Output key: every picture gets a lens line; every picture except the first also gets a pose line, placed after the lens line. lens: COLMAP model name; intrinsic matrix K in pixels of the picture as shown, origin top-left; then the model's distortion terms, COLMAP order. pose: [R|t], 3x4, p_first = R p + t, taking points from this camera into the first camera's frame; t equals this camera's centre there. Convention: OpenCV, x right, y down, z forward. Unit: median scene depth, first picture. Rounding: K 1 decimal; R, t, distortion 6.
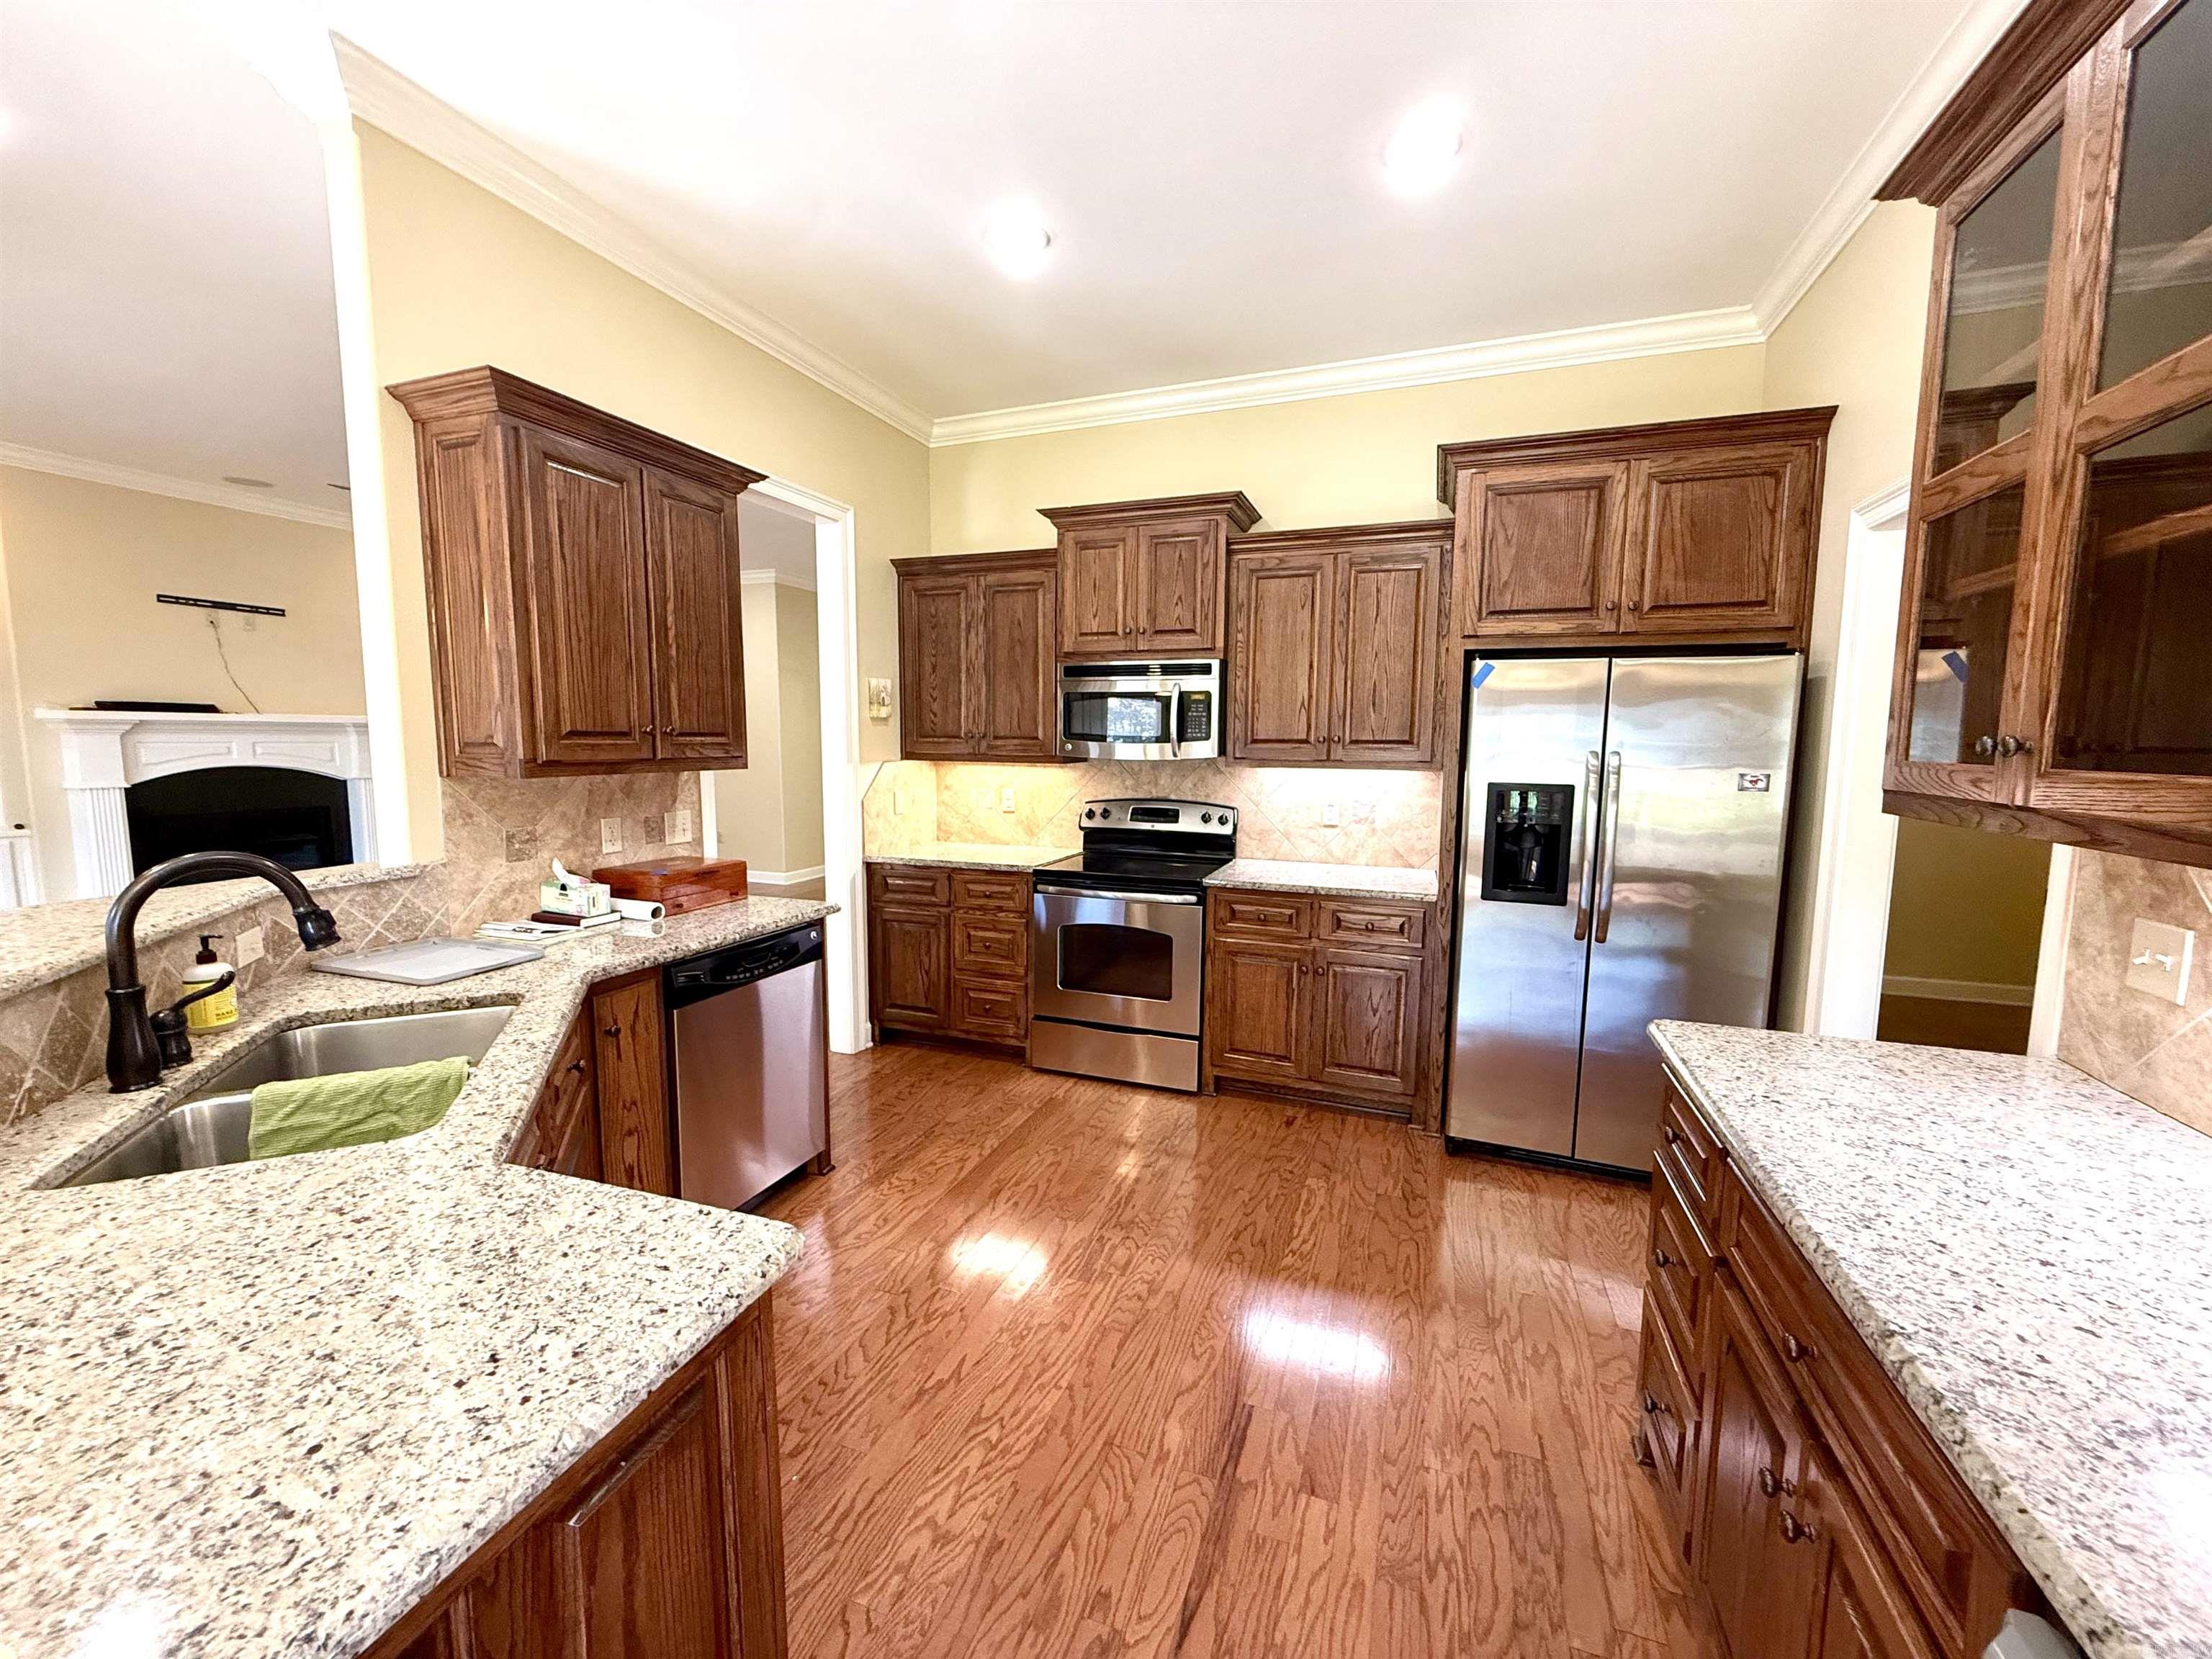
lens RADIAL K [[878.3, 0, 1103.0], [0, 878.3, 830.5], [0, 0, 1]] dist [0.000508, -0.000143]
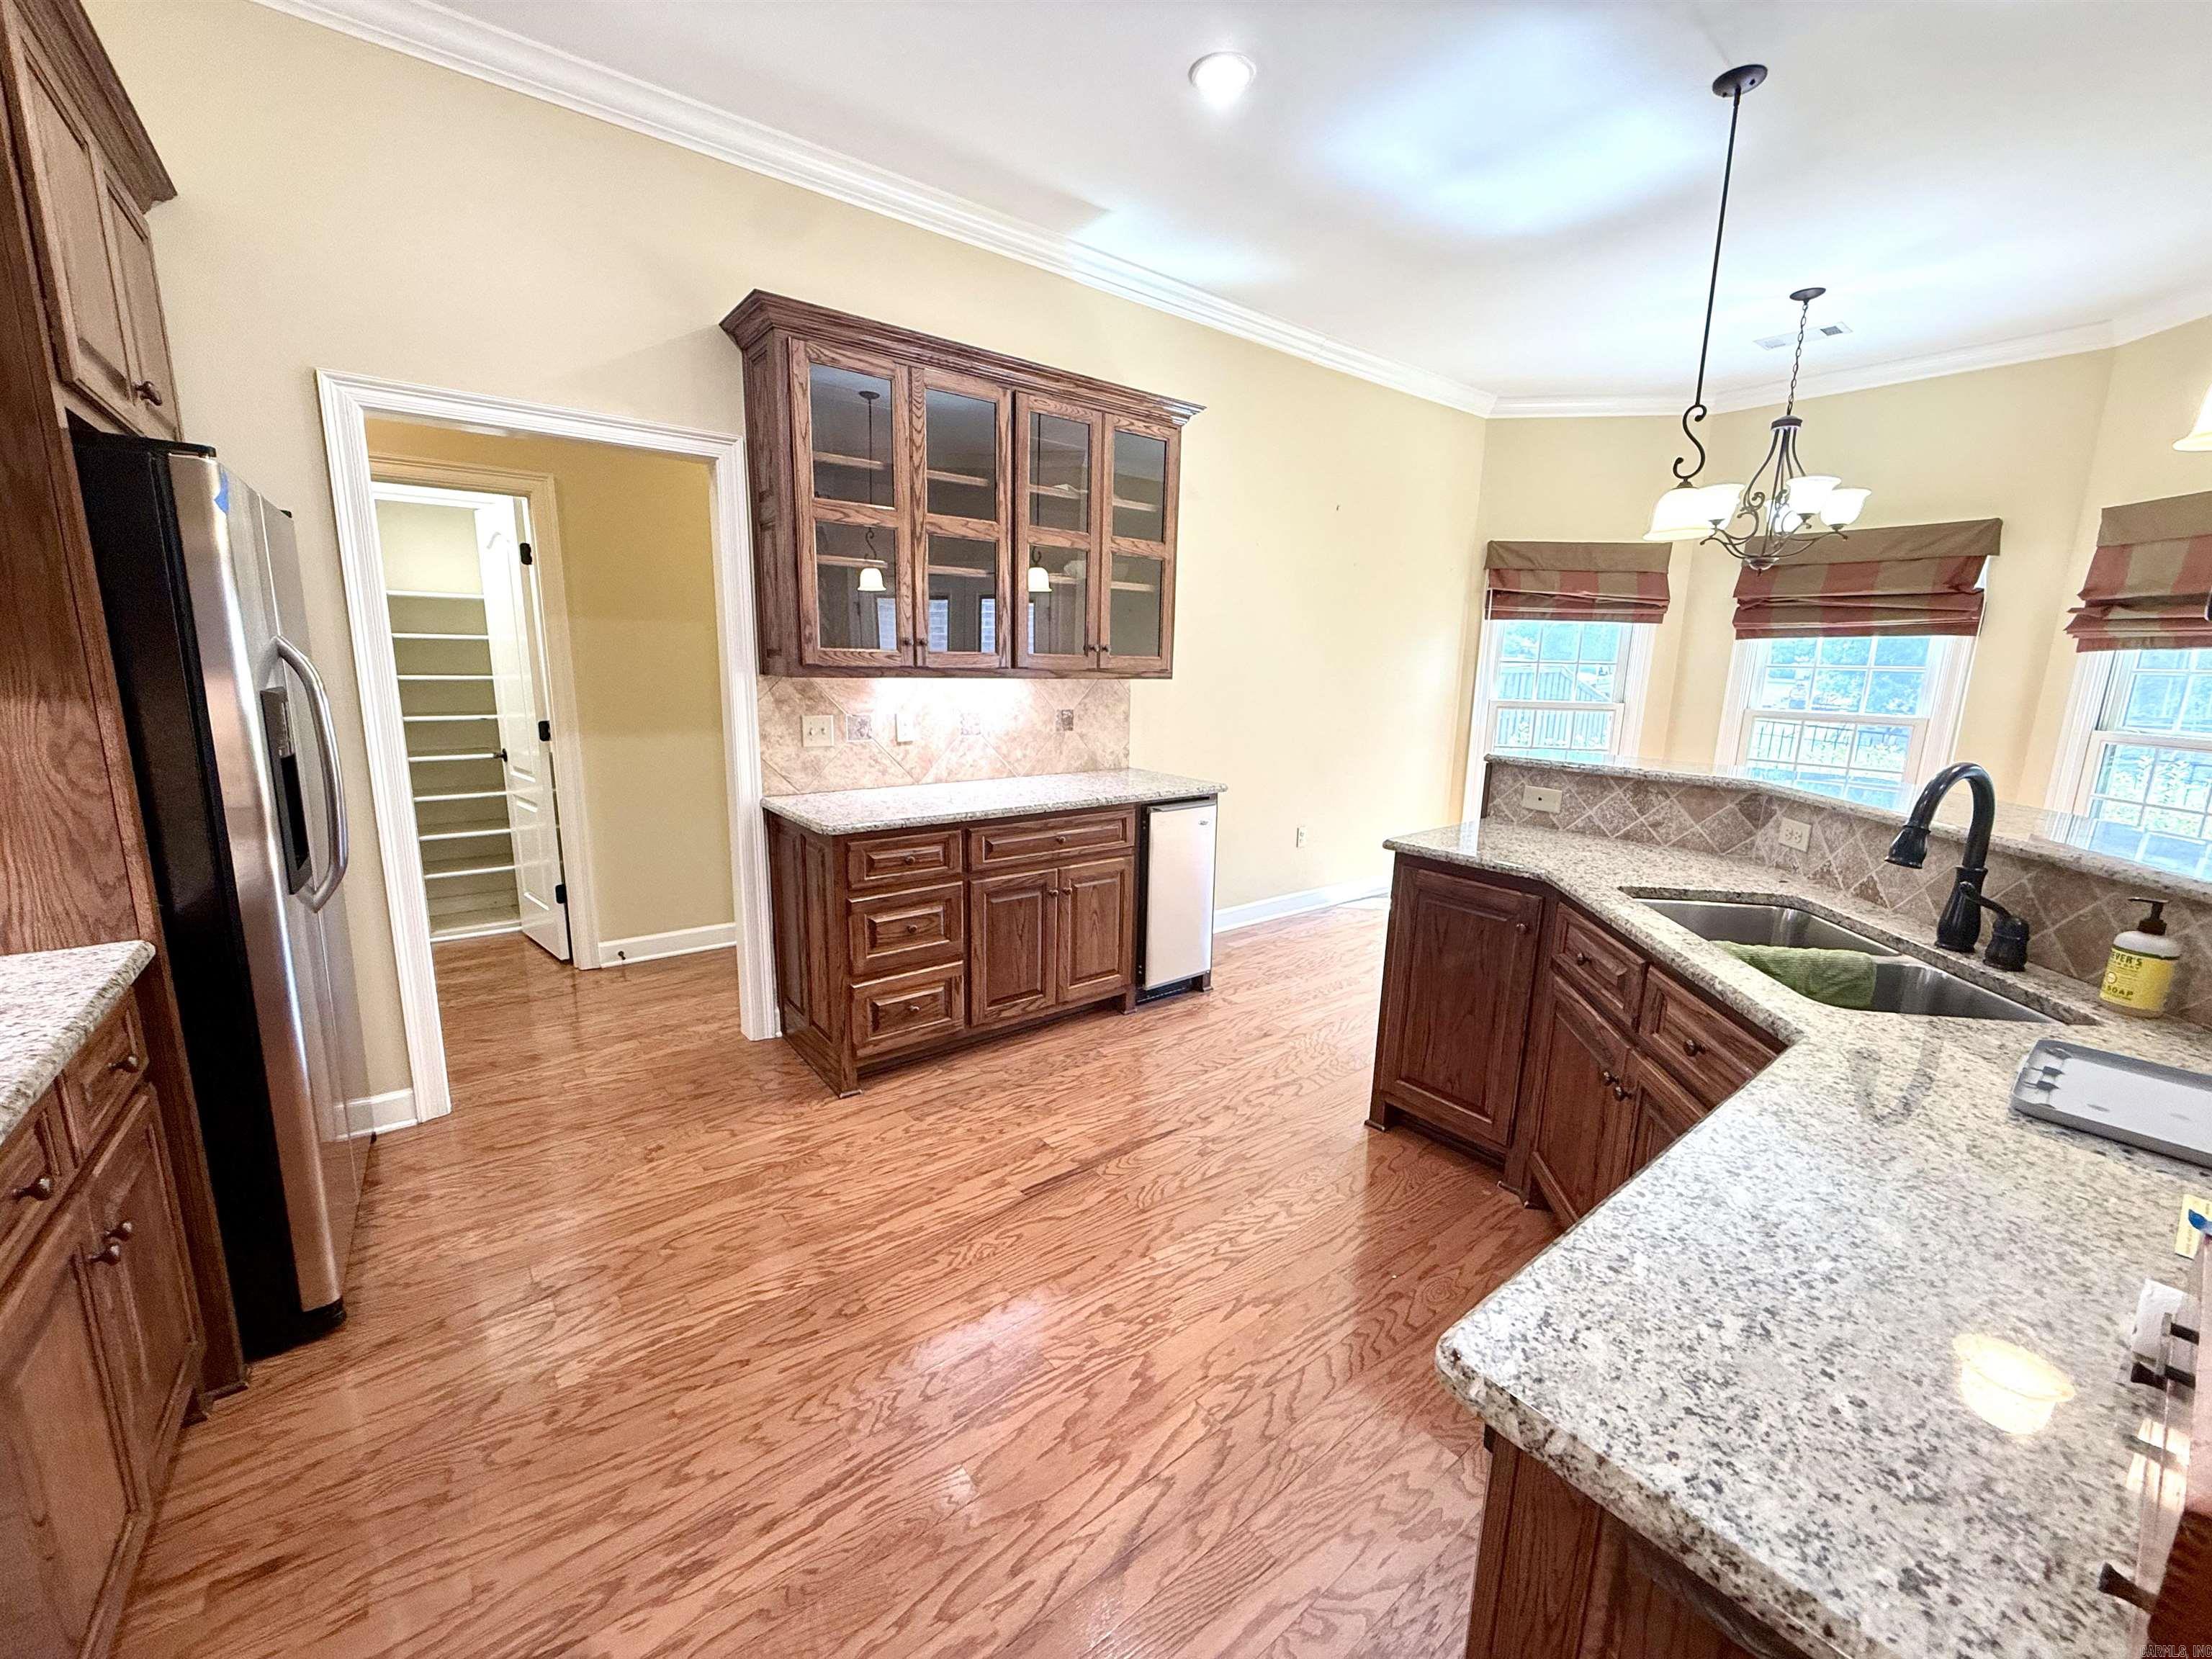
lens RADIAL K [[878.3, 0, 1103.0], [0, 878.3, 830.5], [0, 0, 1]] dist [0.000508, -0.000143]
pose [[-0.851095, -0.126023, 0.509662, -0.383107], [0.027343, 0.958806, 0.282744, -0.134545], [-0.524299, 0.254578, -0.812589, 1.419187]]
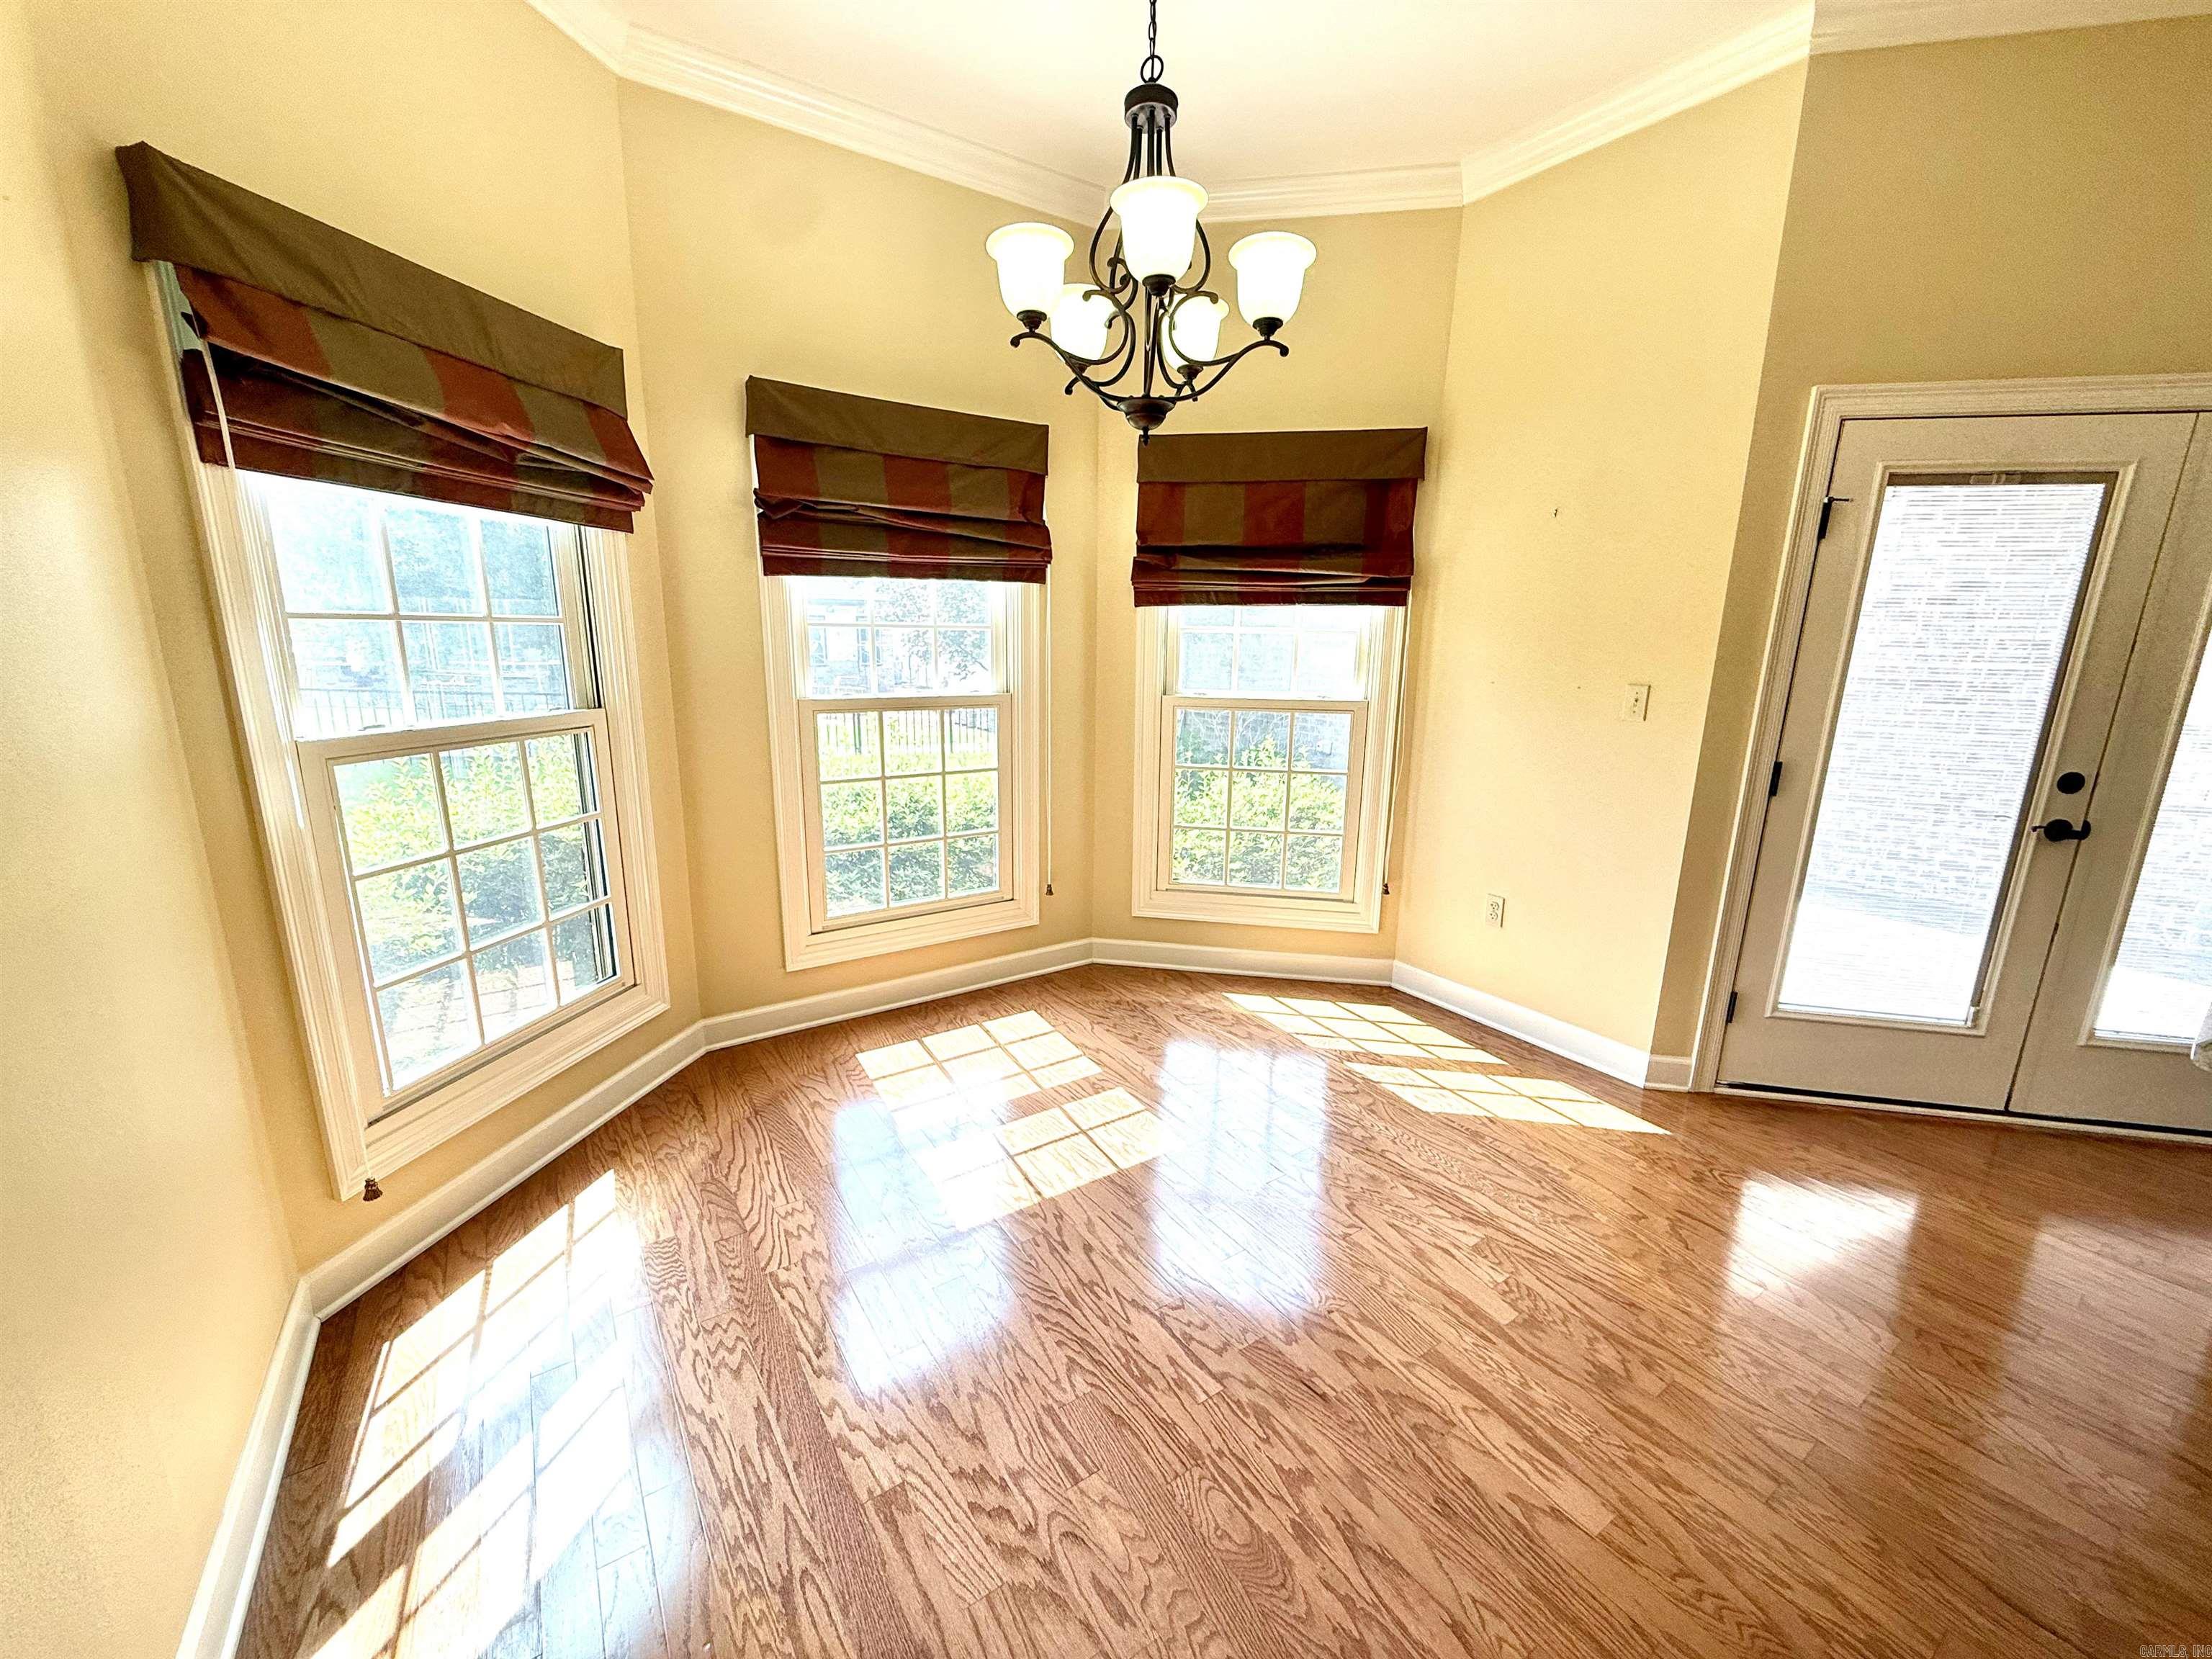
lens RADIAL K [[878.3, 0, 1103.0], [0, 878.3, 830.5], [0, 0, 1]] dist [0.000508, -0.000143]
pose [[-0.584877, 0.162475, -0.794683, 0.171054], [-0.101556, 0.957355, 0.270478, 0.030206], [0.804739, 0.238901, -0.543434, -0.169194]]
